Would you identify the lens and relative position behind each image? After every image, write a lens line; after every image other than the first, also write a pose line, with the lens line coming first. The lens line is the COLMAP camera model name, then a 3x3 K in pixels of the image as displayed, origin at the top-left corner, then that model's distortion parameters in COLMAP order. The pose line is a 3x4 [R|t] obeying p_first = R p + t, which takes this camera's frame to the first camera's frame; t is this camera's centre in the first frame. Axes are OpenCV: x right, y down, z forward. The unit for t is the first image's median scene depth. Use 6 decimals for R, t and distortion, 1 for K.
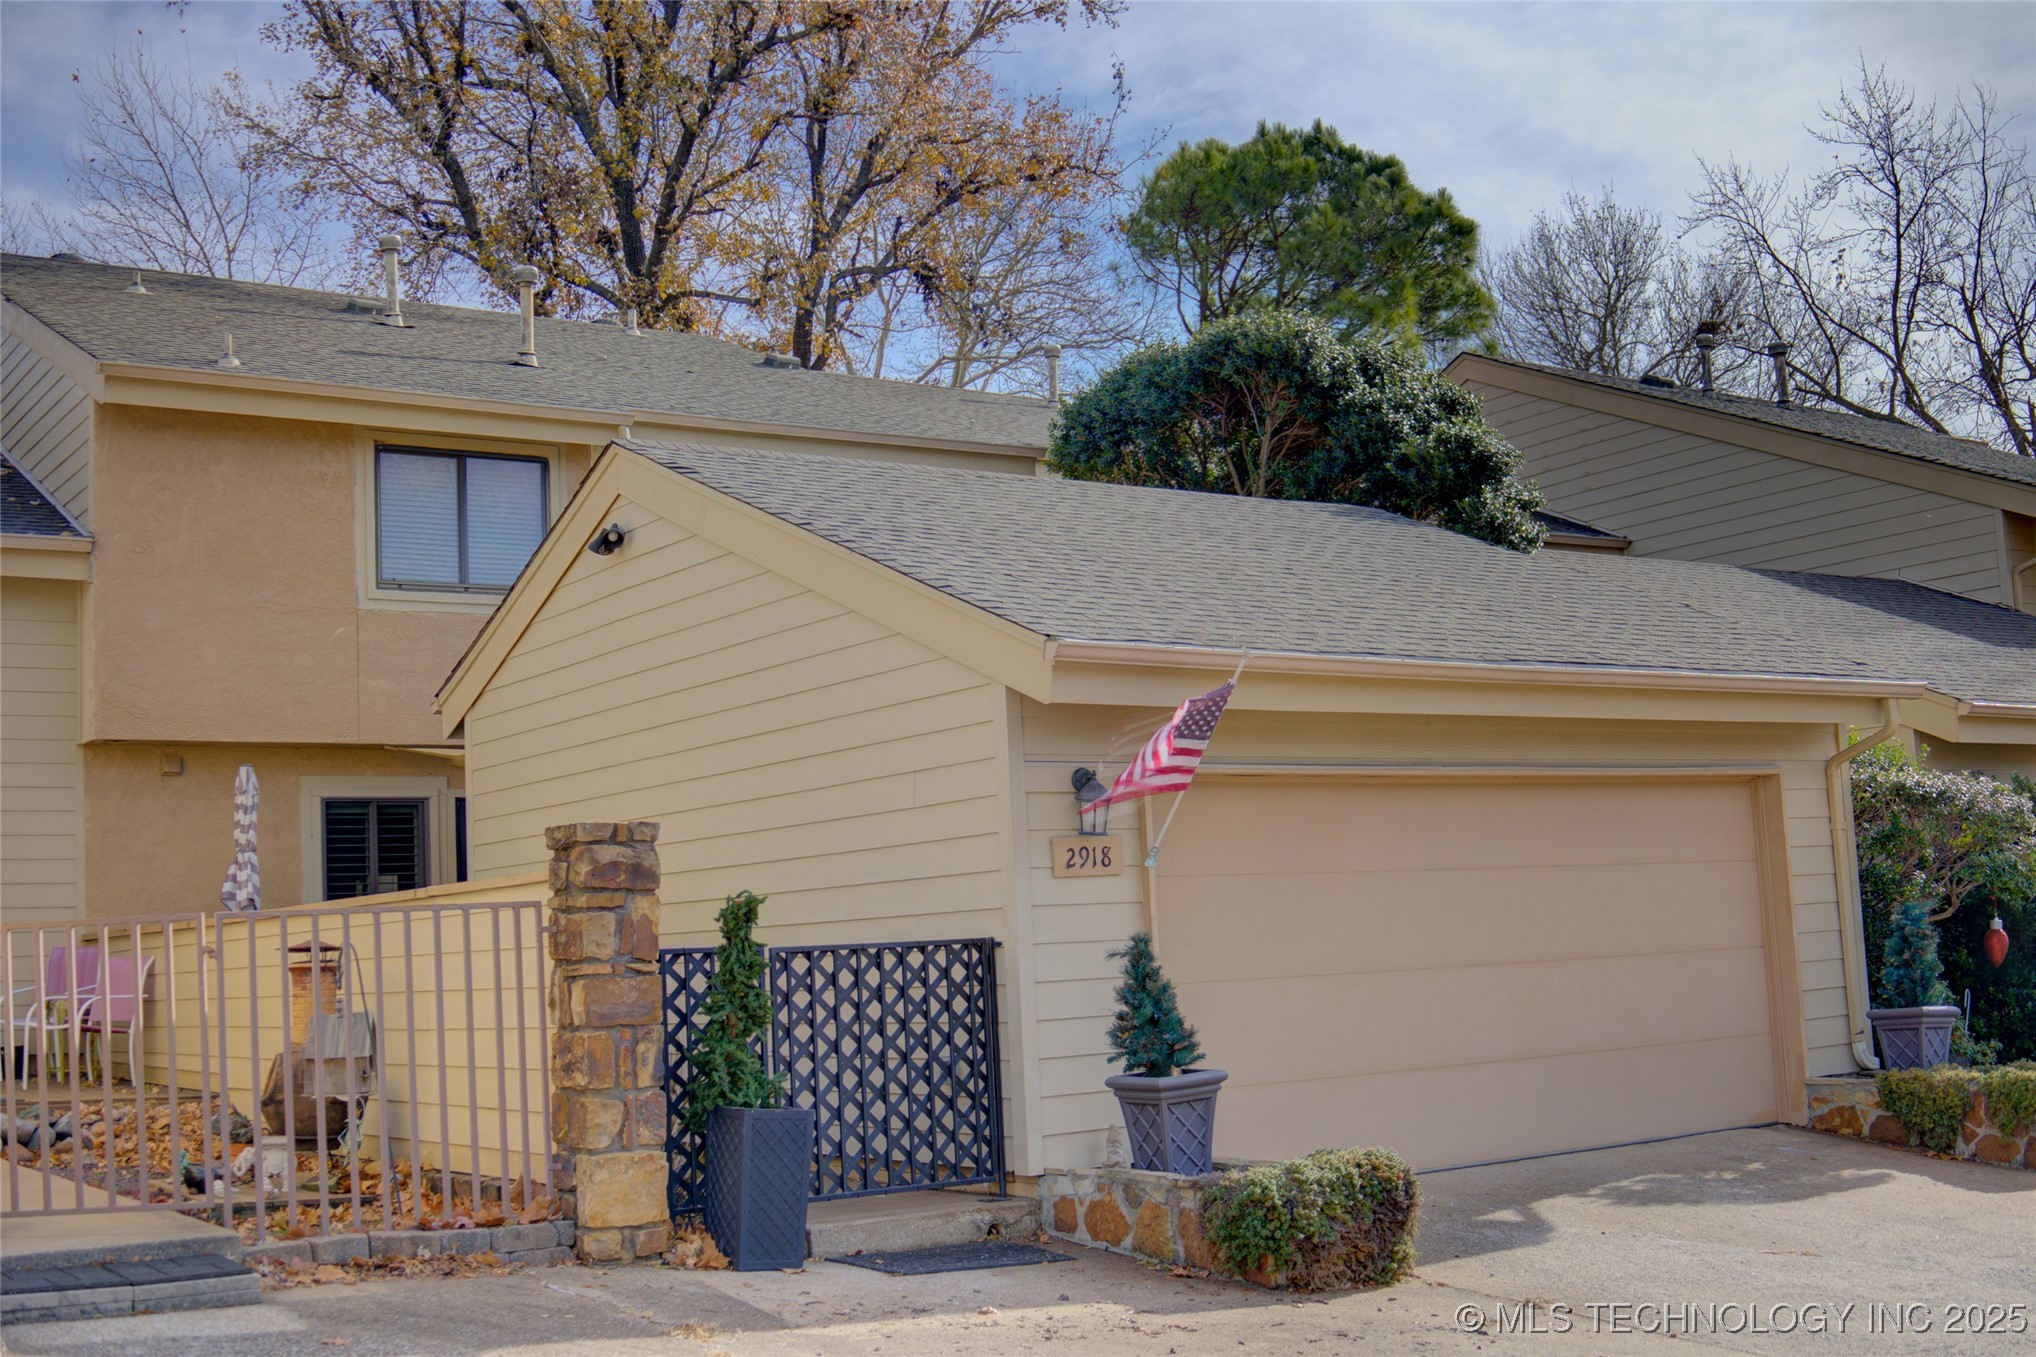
lens RADIAL K [[2365.3, 0, 1018.0], [0, 2365.3, 678.5], [0, 0, 1]] dist [-0.087810, -0.007889]
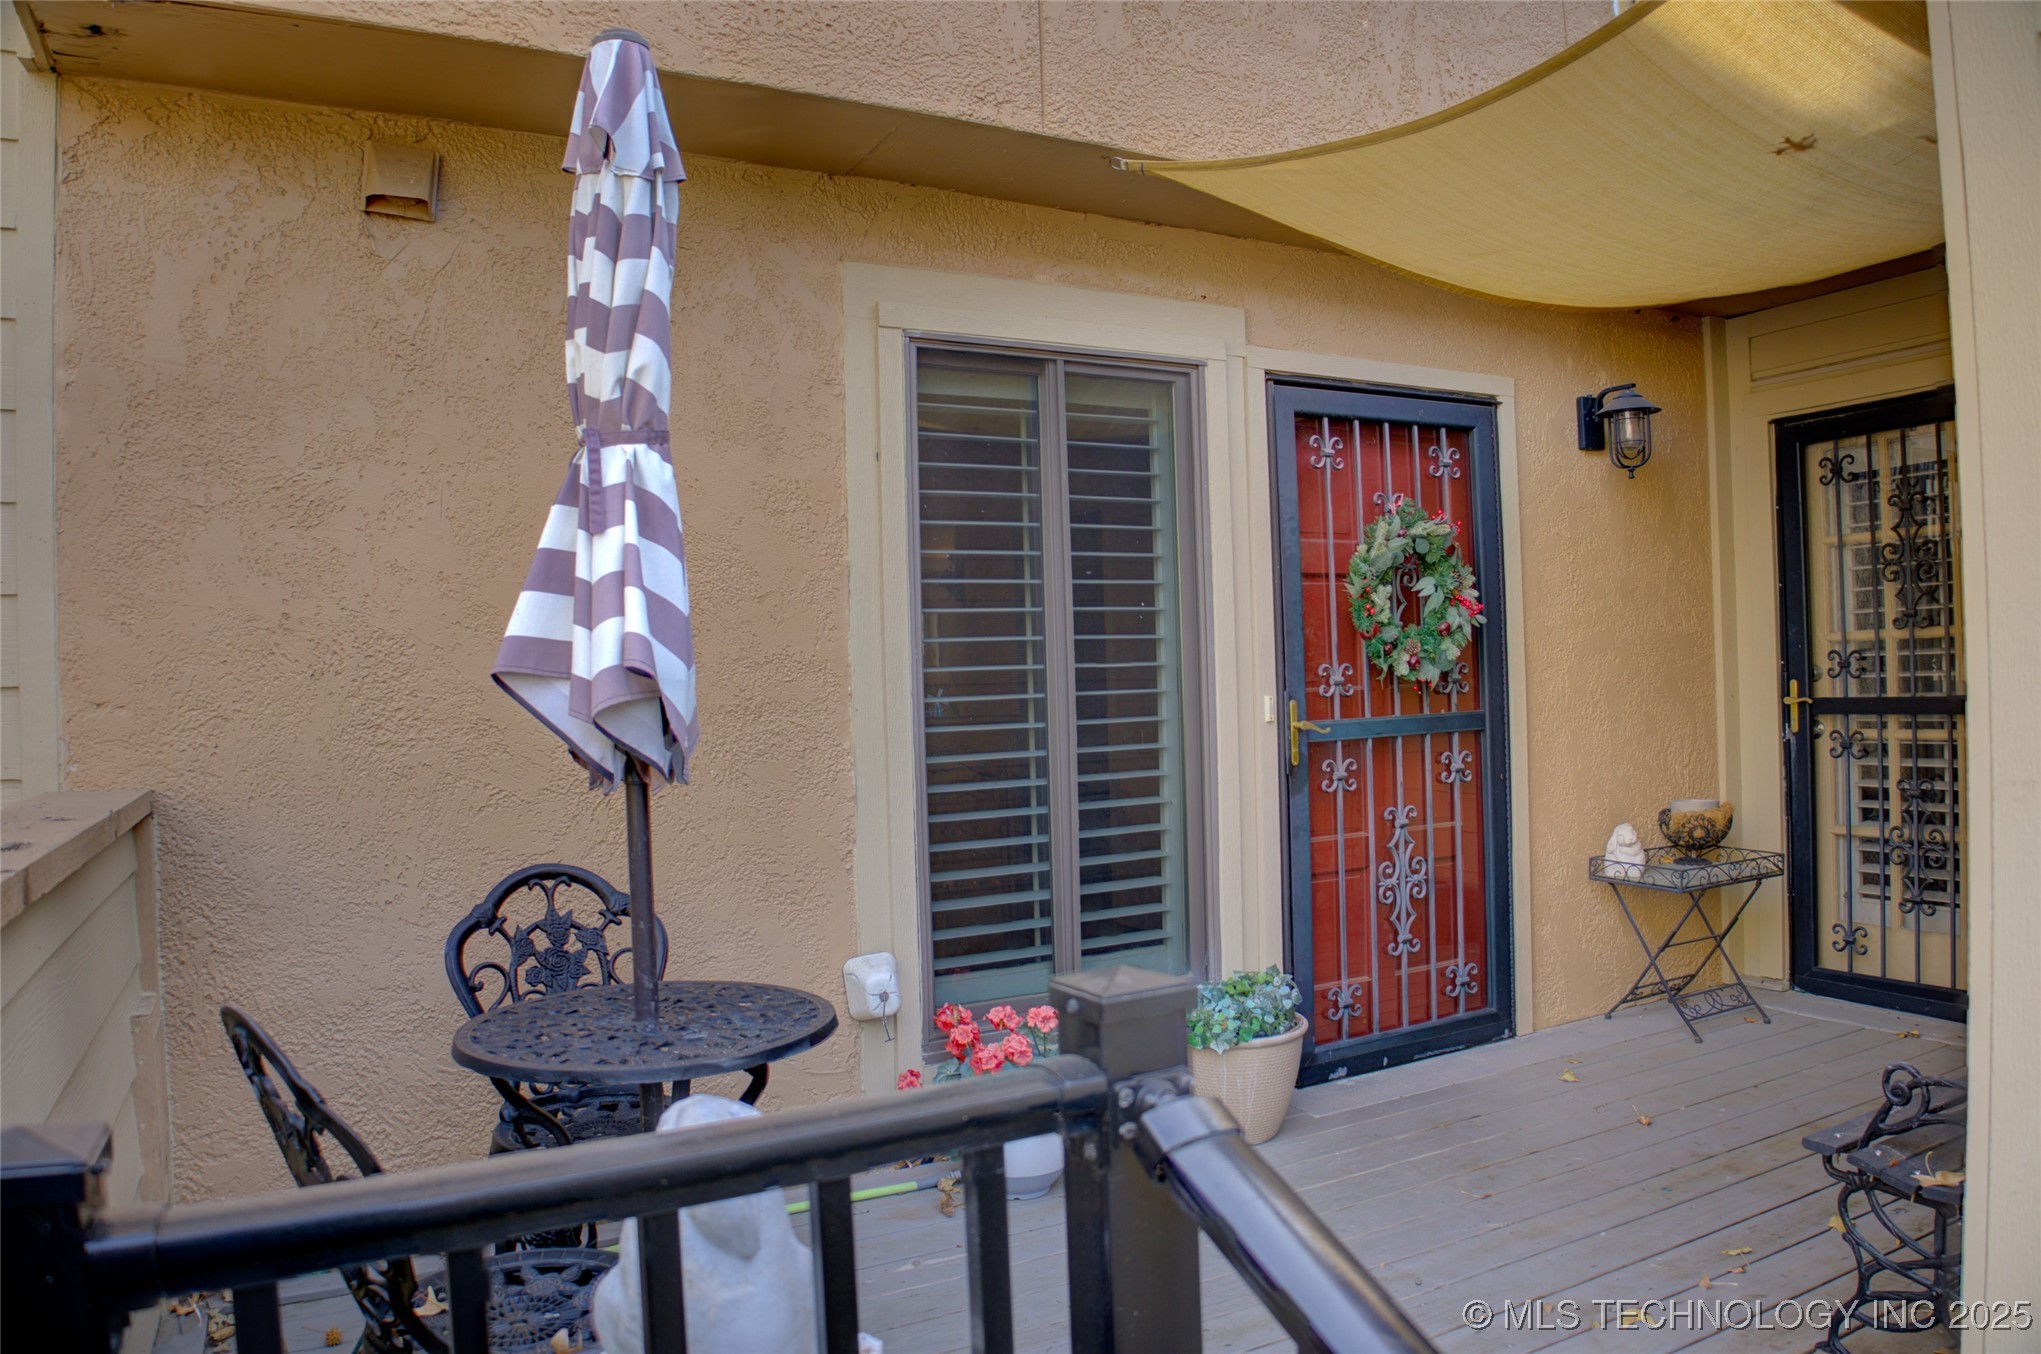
lens RADIAL K [[1387.5, 0, 1020.5], [0, 1387.5, 677.0], [0, 0, 1]] dist [-0.123440, 0.000492]
pose [[0.991146, 0.017543, -0.131616, -0.277898], [-0.000650, 0.991862, 0.127314, 0.079190], [0.132778, -0.126101, 0.983091, 0.882100]]
